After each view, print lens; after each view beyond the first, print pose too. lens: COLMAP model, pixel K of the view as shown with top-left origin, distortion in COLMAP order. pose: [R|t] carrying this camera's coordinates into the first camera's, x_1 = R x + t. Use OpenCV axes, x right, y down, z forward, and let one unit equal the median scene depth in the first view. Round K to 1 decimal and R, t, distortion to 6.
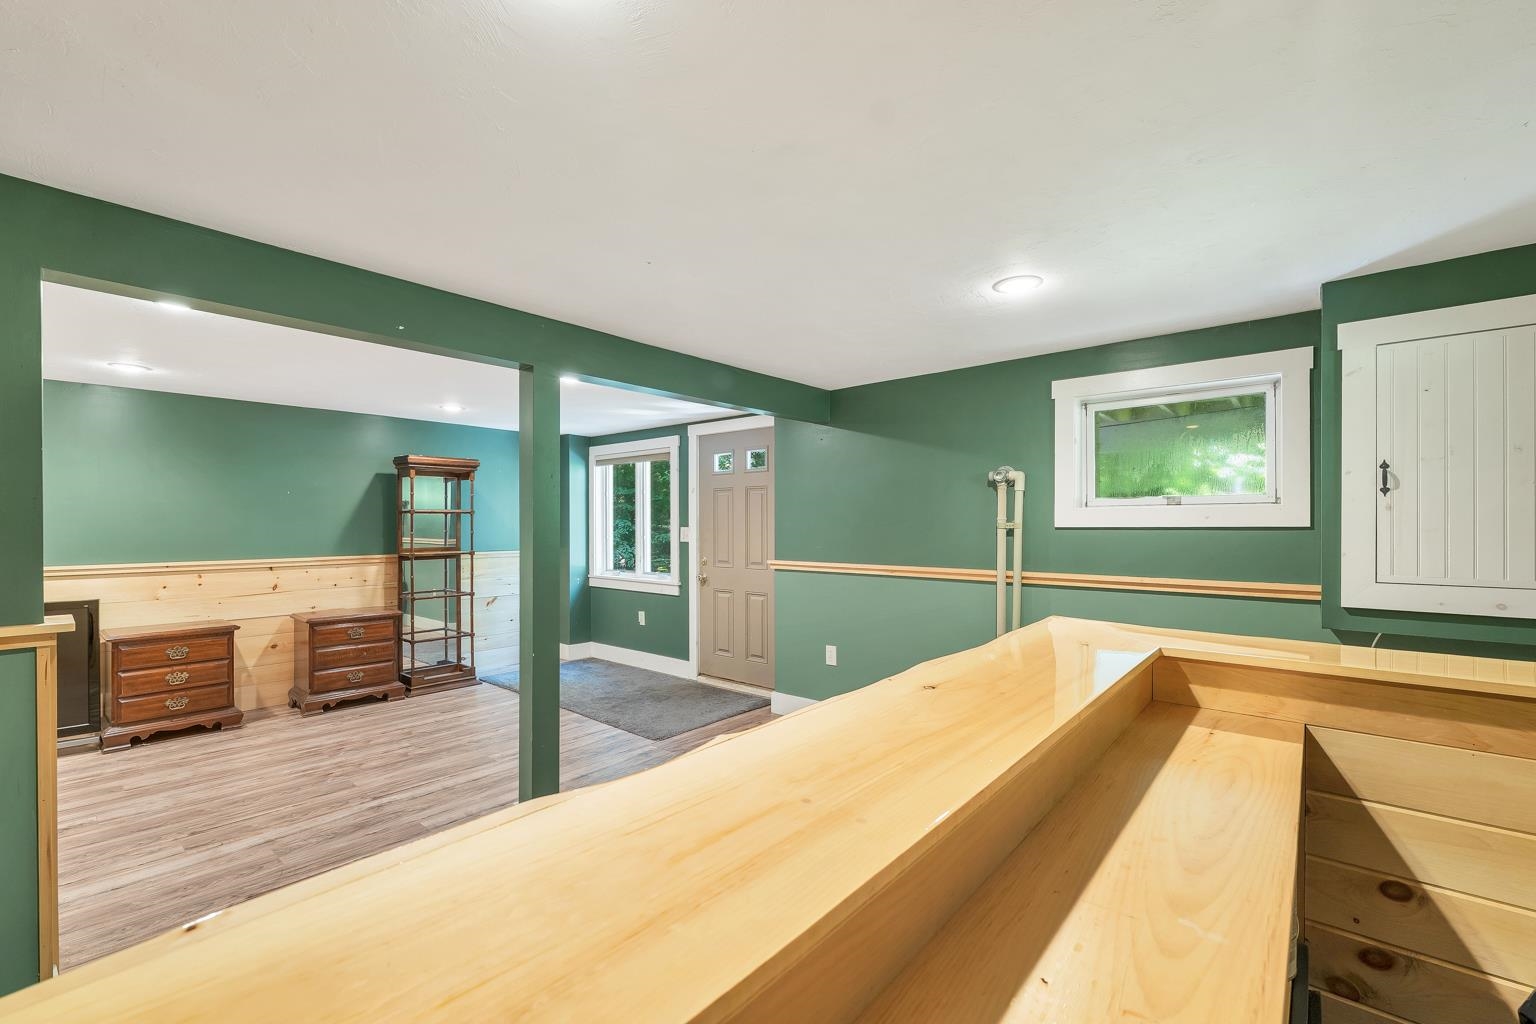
lens RADIAL K [[652.8, 0, 771.9], [0, 652.8, 521.9], [0, 0, 1]] dist [-0.001703, -0.000281]
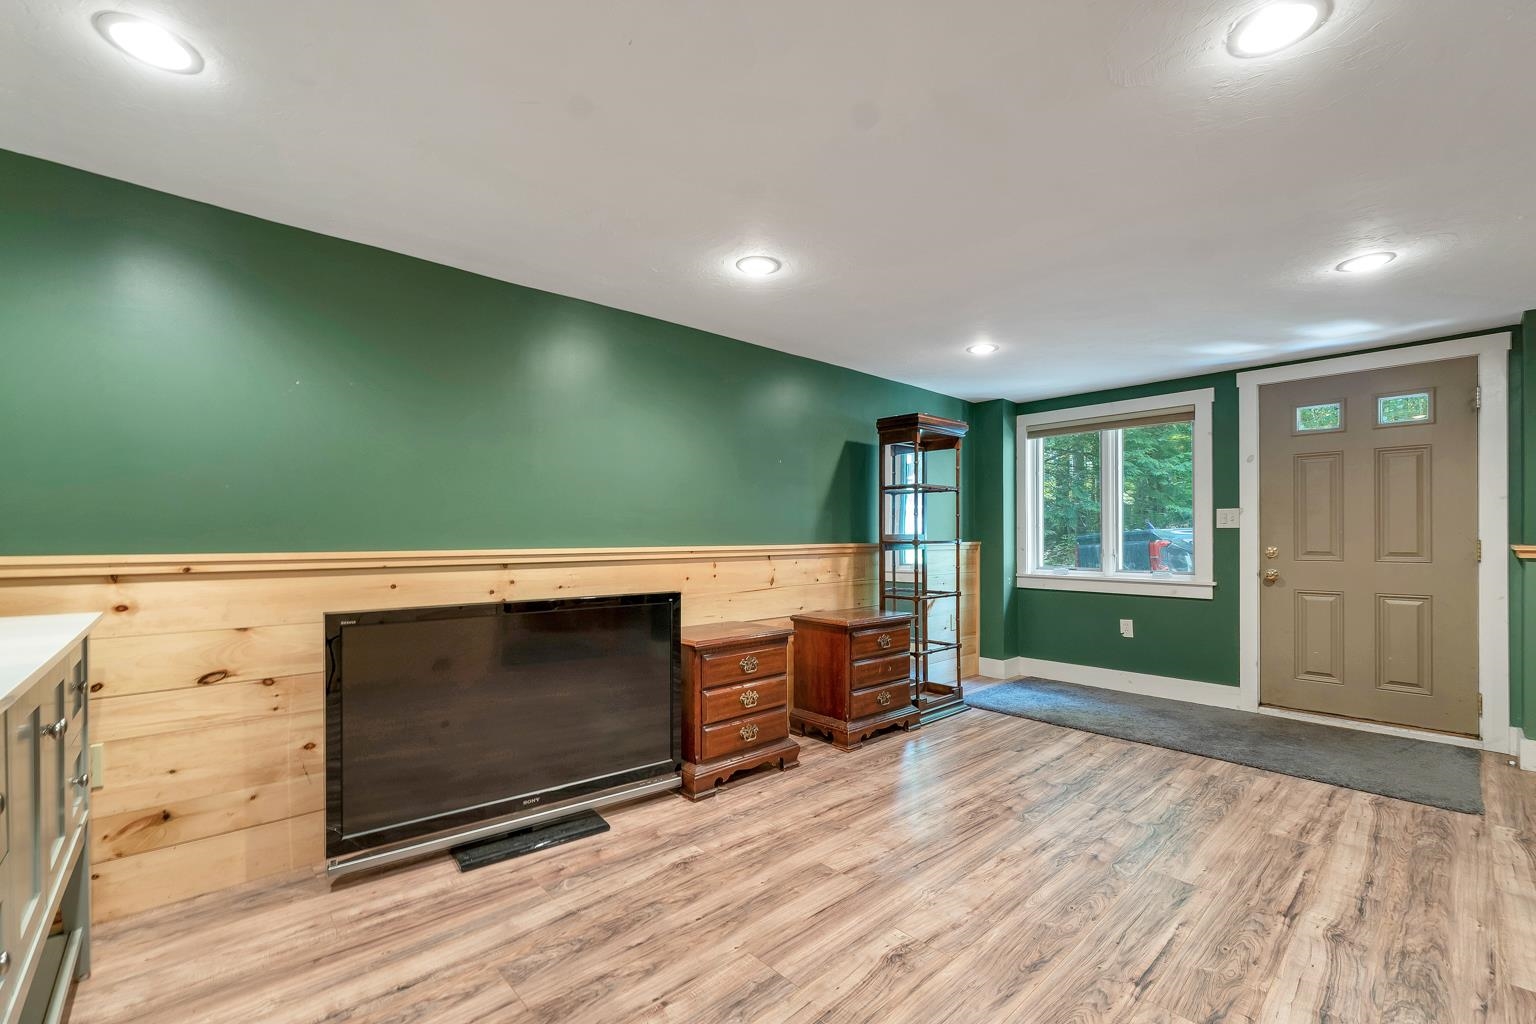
lens RADIAL K [[652.8, 0, 767.0], [0, 652.8, 526.2], [0, 0, 1]] dist [-0.001703, -0.000281]
pose [[0.992425, -0.003236, -0.122806, -0.719973], [0.001859, 0.999934, -0.011332, 0.045774], [0.122834, 0.011018, 0.992366, 0.233422]]
